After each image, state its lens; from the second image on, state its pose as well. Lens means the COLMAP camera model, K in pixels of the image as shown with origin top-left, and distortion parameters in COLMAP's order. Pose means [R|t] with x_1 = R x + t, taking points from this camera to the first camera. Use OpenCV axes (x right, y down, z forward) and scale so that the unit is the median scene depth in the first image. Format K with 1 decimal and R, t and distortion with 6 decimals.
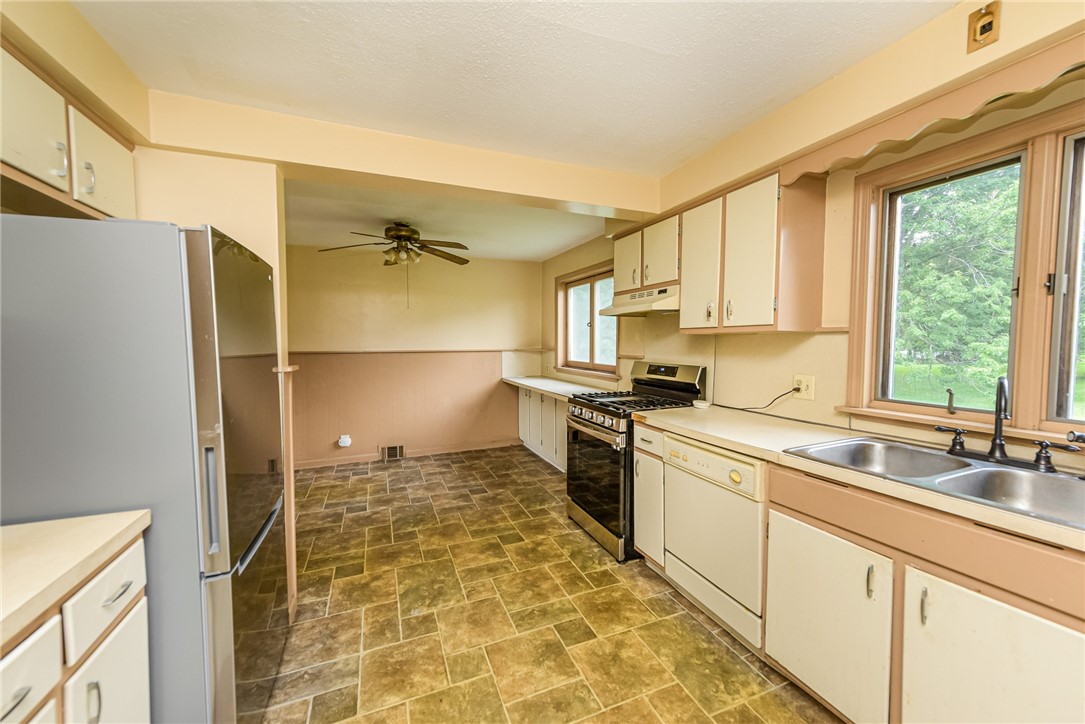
lens RADIAL K [[426.7, 0, 556.8], [0, 426.7, 364.6], [0, 0, 1]] dist [-0.005719, -0.000869]
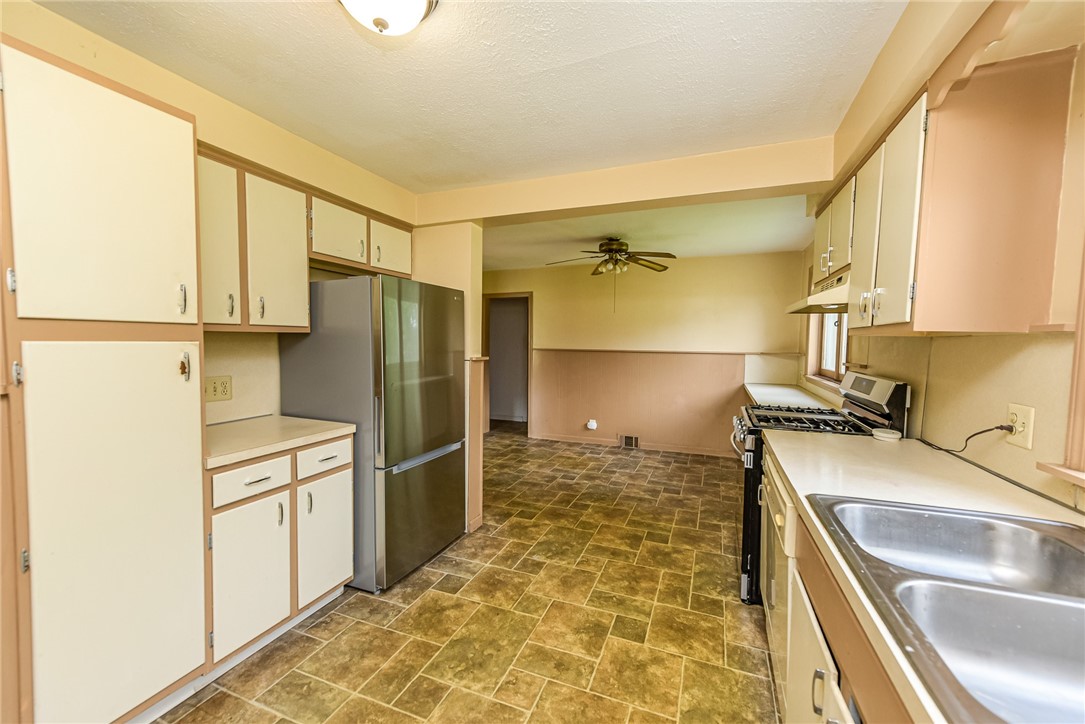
lens RADIAL K [[426.7, 0, 539.9], [0, 426.7, 364.0], [0, 0, 1]] dist [-0.005719, -0.000869]
pose [[0.702641, 0.050275, -0.709766, 0.383454], [-0.053472, 0.998411, 0.017785, -0.005879], [0.709533, 0.025456, 0.704213, 0.078523]]
